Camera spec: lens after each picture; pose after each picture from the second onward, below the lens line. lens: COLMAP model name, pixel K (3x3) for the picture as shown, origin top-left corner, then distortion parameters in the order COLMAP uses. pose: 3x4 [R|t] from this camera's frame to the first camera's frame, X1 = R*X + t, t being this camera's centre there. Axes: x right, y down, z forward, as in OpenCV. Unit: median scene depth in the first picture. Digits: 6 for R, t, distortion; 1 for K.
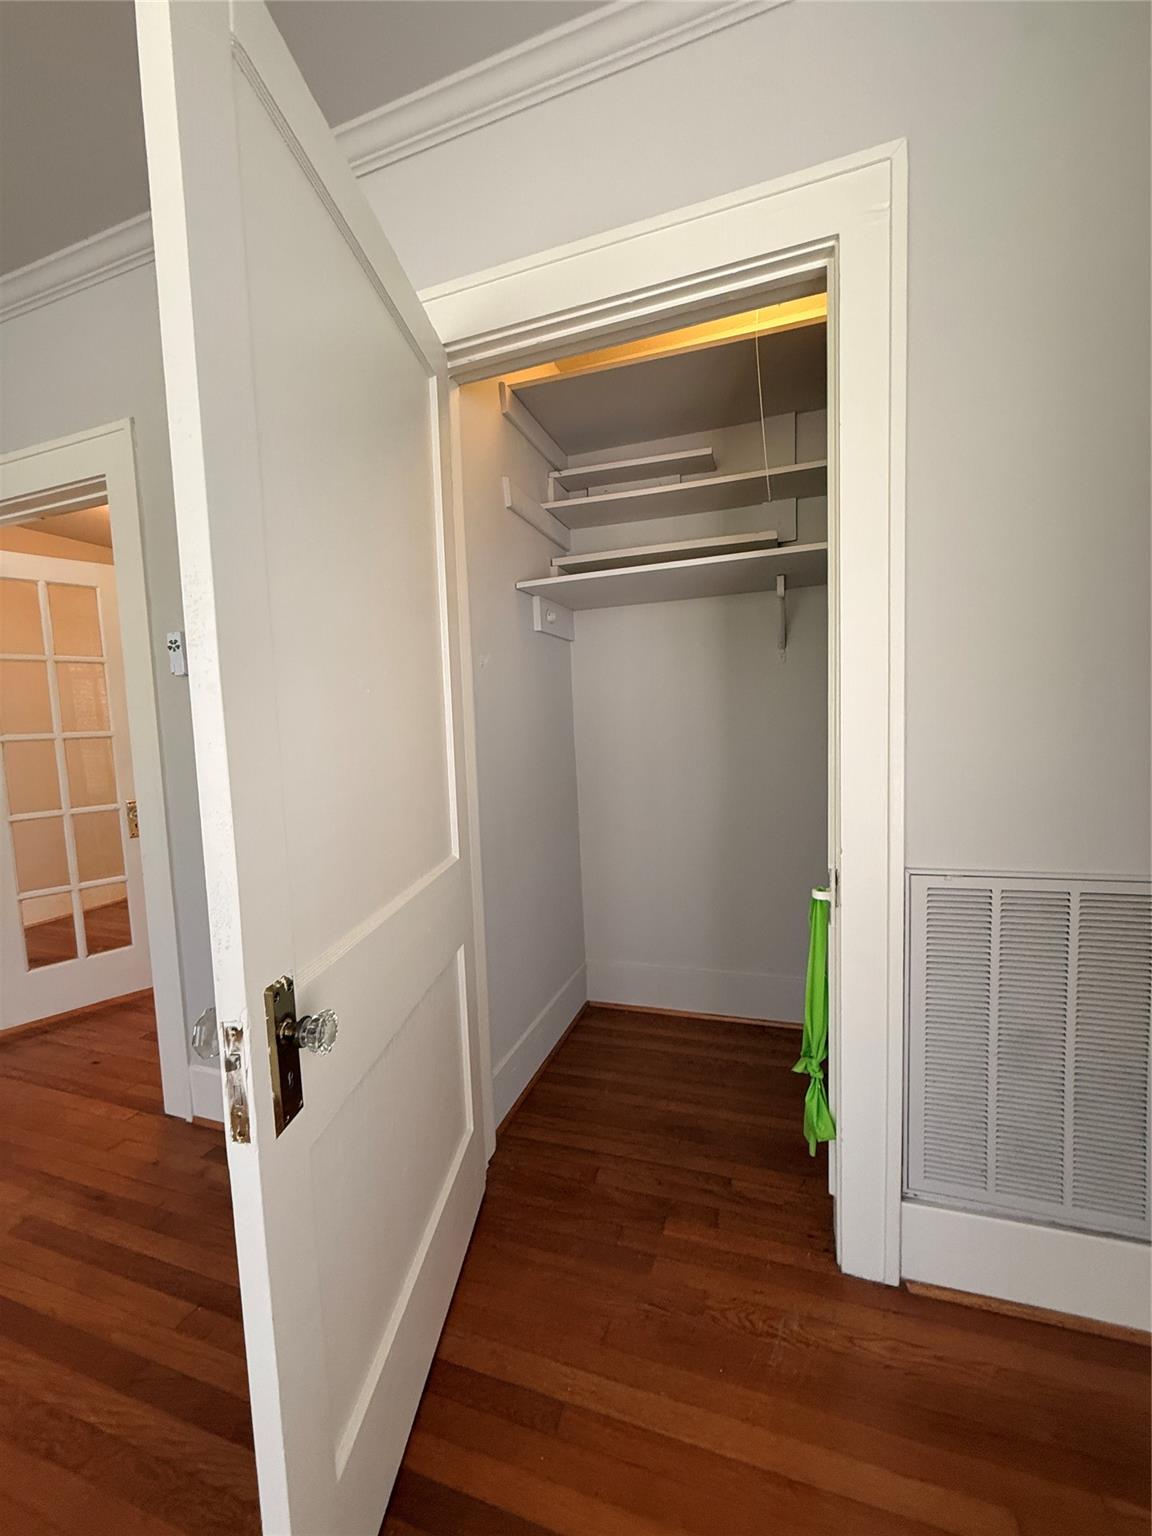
lens RADIAL K [[615.1, 0, 576.0], [0, 615.1, 768.0], [0, 0, 1]] dist [-0.000836, -0.000314]
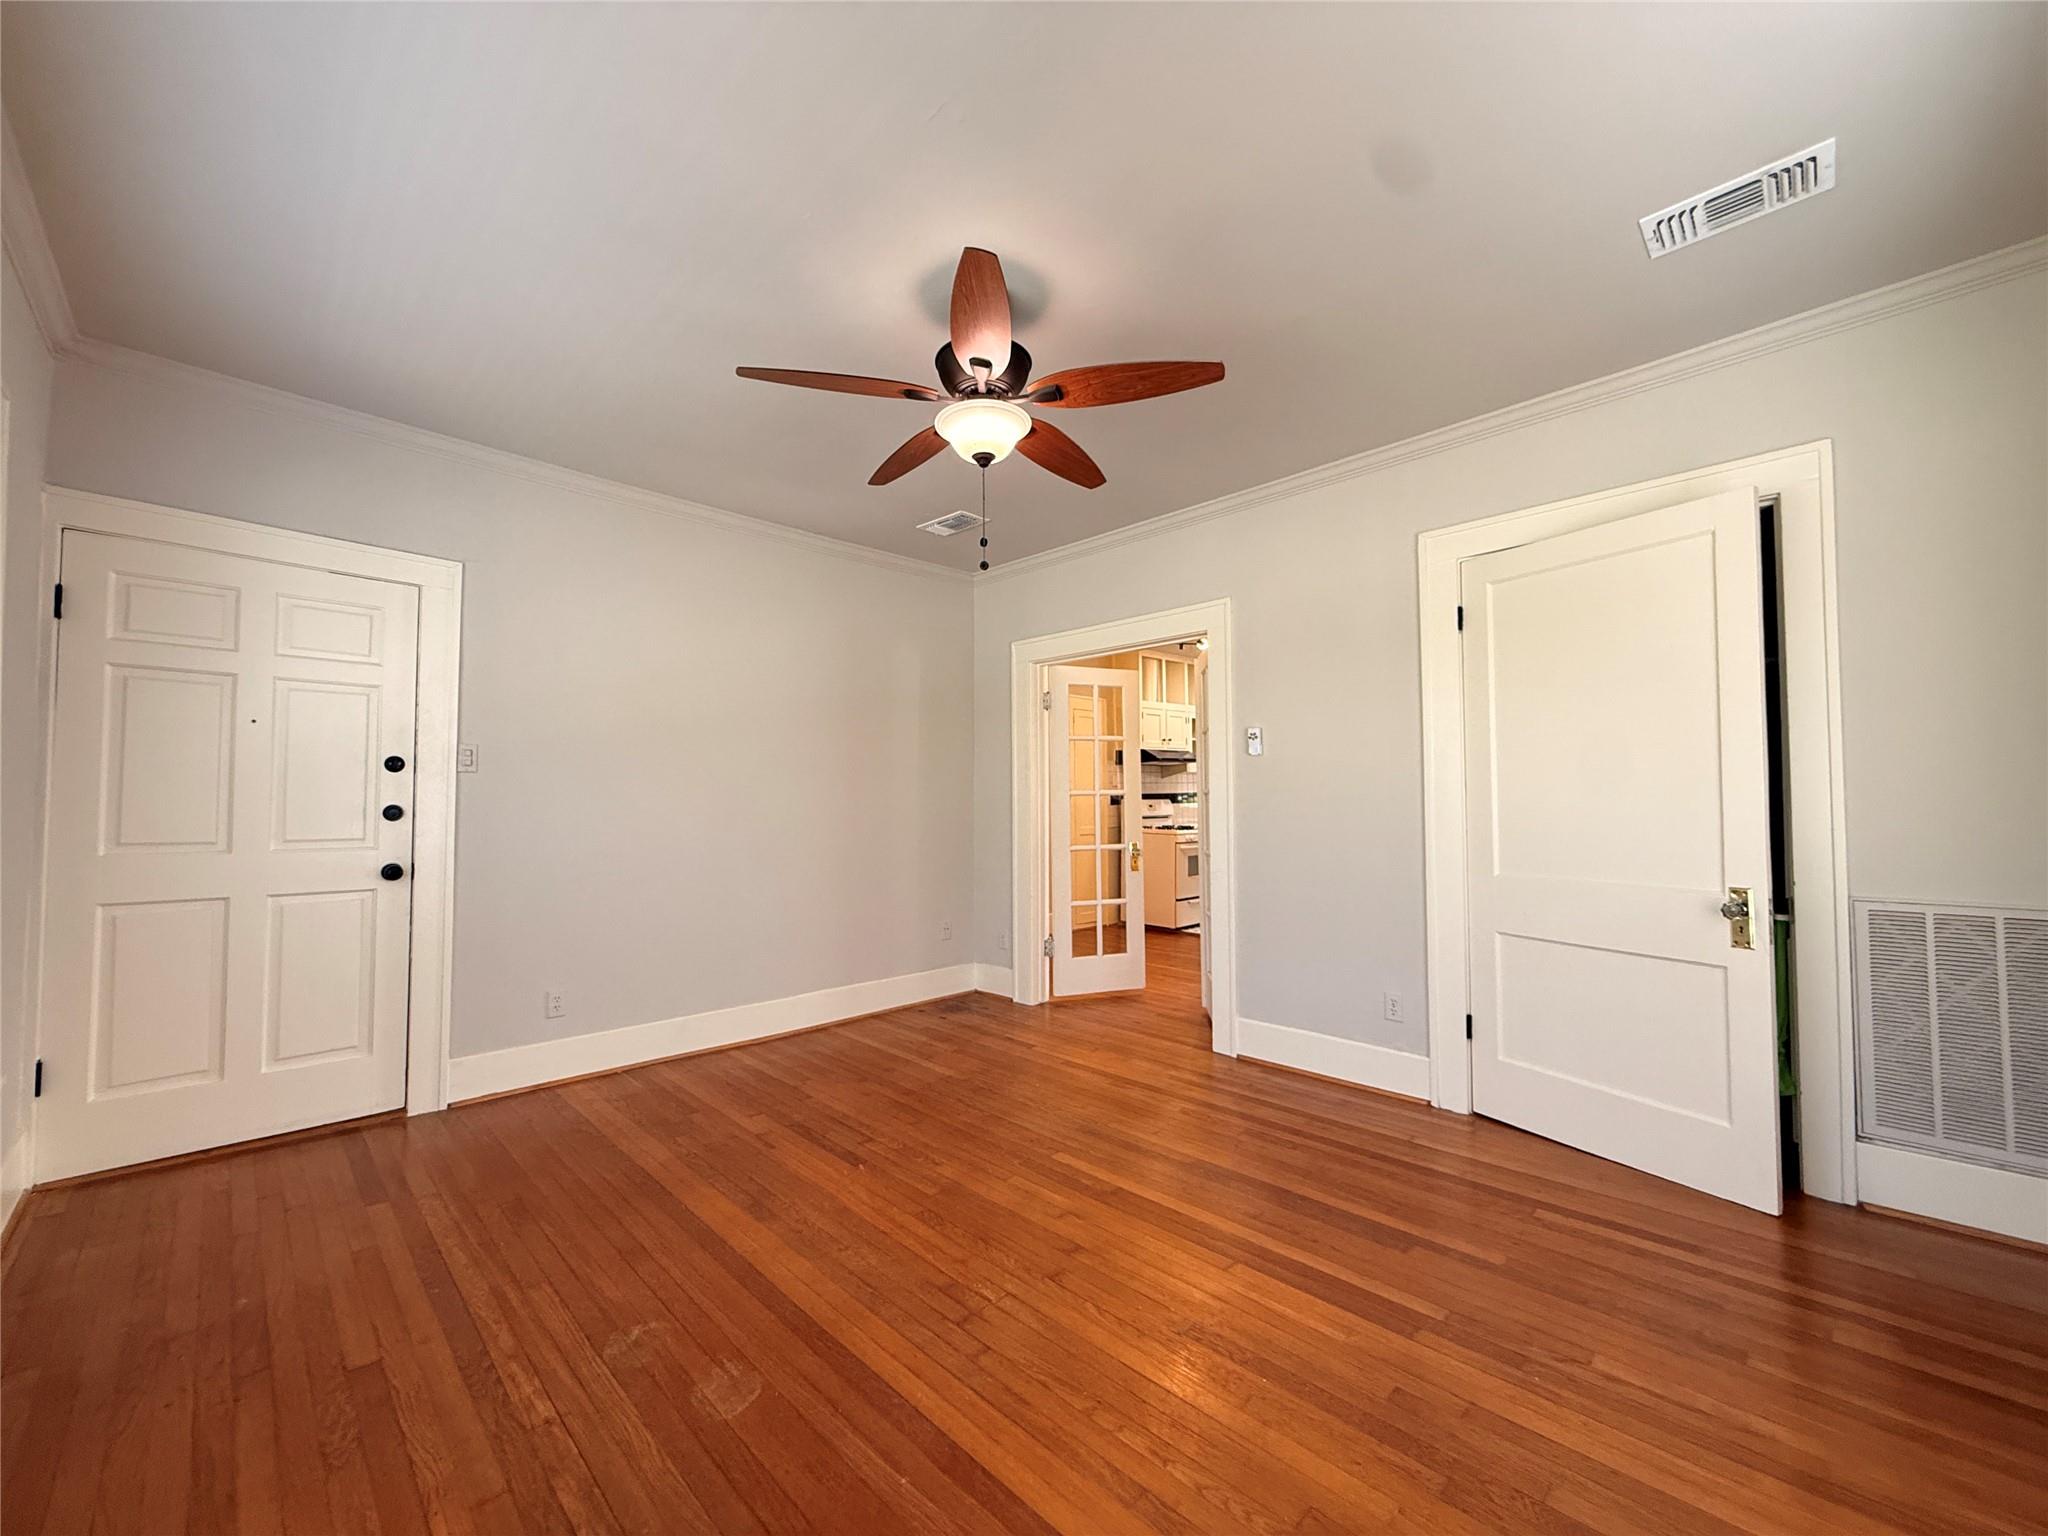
lens RADIAL K [[820.1, 0, 1019.3], [0, 820.1, 769.0], [0, 0, 1]] dist [-0.000836, -0.000314]
pose [[0.891712, 0.018400, -0.452230, -0.331401], [-0.065135, 0.993989, -0.087992, 0.152220], [0.447893, 0.107920, 0.887550, -1.554630]]
